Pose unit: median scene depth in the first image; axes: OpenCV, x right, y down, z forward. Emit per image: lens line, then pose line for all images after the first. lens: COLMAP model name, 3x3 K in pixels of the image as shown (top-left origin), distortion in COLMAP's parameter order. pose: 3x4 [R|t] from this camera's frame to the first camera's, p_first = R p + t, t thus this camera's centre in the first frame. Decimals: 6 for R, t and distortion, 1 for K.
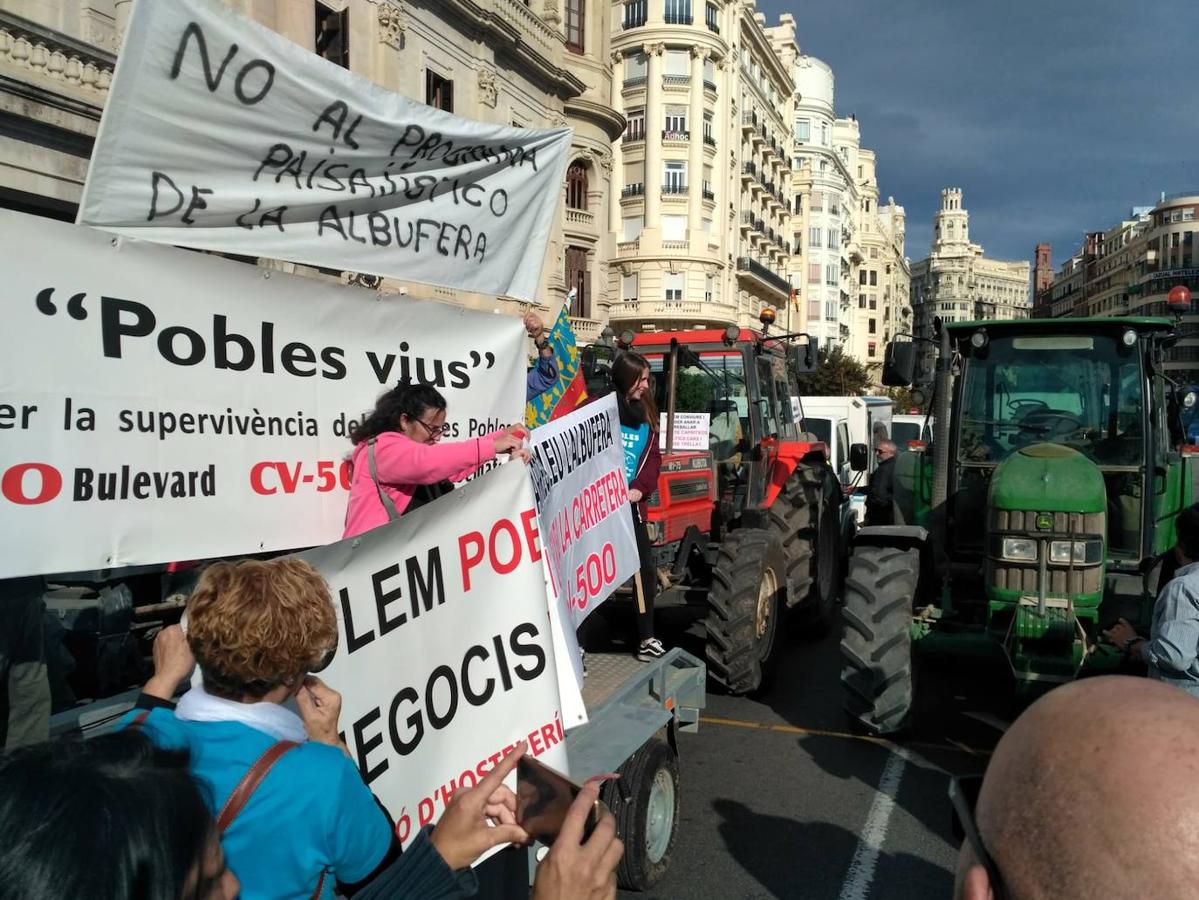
lens RADIAL K [[1066.3, 0, 565.9], [0, 1066.3, 481.8], [0, 0, 1]] dist [0.048835, -0.067859]
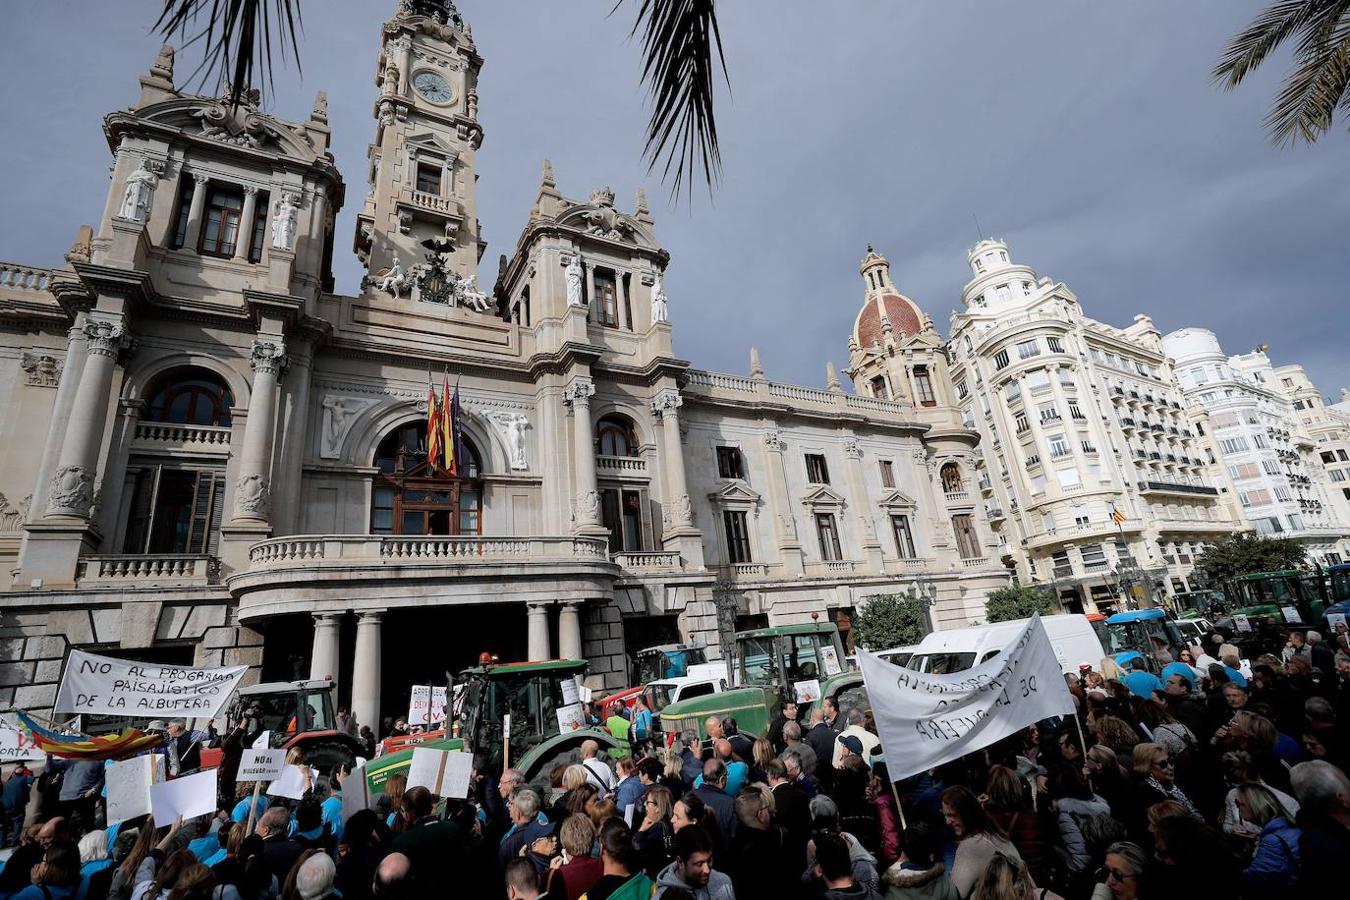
lens RADIAL K [[610.4, 0, 662.6], [0, 610.4, 454.2], [0, 0, 1]] dist [-0.051007, 0.017914]
pose [[0.773017, -0.275514, -0.571434, 0.148318], [0.068566, 0.931777, -0.356498, -0.010577], [0.630669, 0.236398, 0.739170, 0.027502]]
